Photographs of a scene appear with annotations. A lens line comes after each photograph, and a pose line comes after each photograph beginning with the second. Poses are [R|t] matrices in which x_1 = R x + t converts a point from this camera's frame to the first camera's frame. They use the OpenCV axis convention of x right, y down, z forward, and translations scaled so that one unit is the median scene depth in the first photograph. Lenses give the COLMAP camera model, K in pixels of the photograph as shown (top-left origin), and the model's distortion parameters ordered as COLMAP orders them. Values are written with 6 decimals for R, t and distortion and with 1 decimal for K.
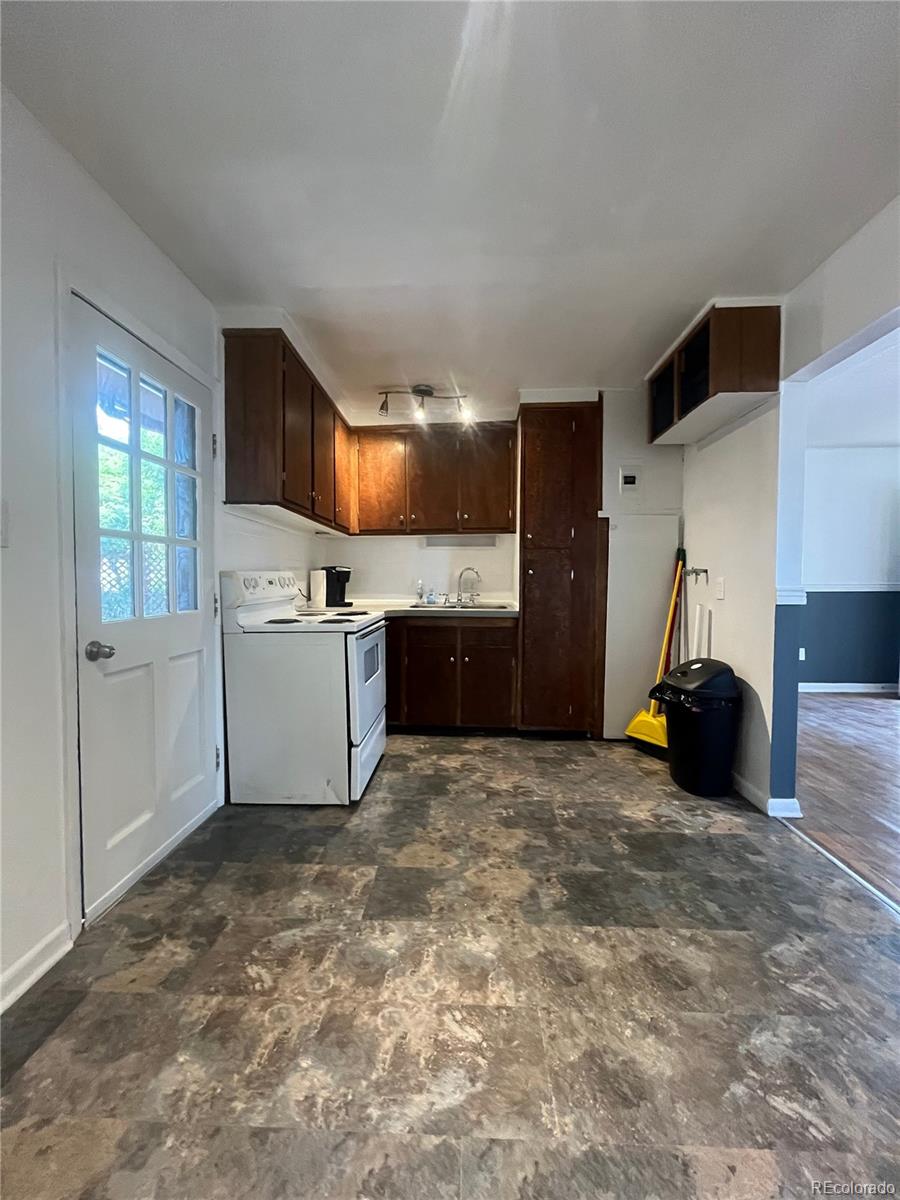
lens RADIAL K [[484.9, 0, 449.0], [0, 484.9, 602.0], [0, 0, 1]] dist [-0.001731, 0.000895]
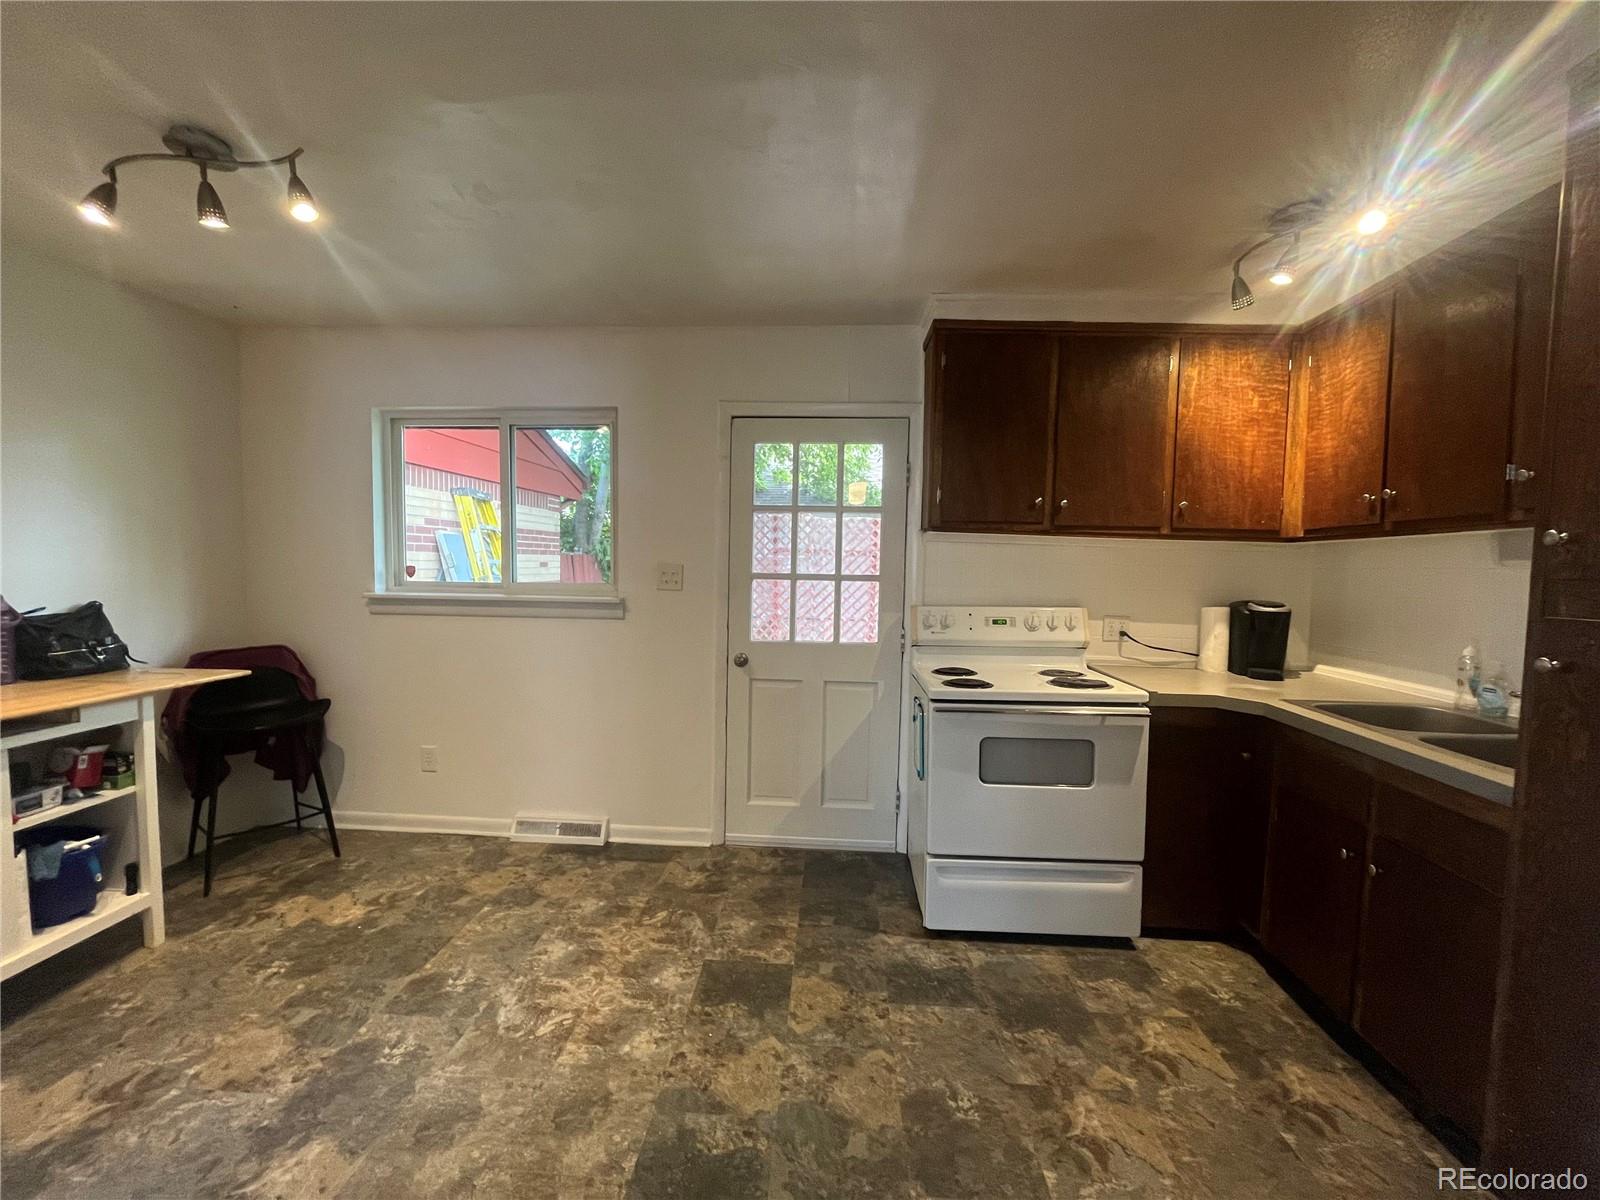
lens RADIAL K [[646.5, 0, 799.5], [0, 646.5, 596.1], [0, 0, 1]] dist [-0.001731, 0.000895]
pose [[-0.024692, 0.047940, -0.998545, 1.036674], [-0.063179, 0.996778, 0.049417, -0.172096], [0.997697, 0.064307, -0.021584, 1.071733]]
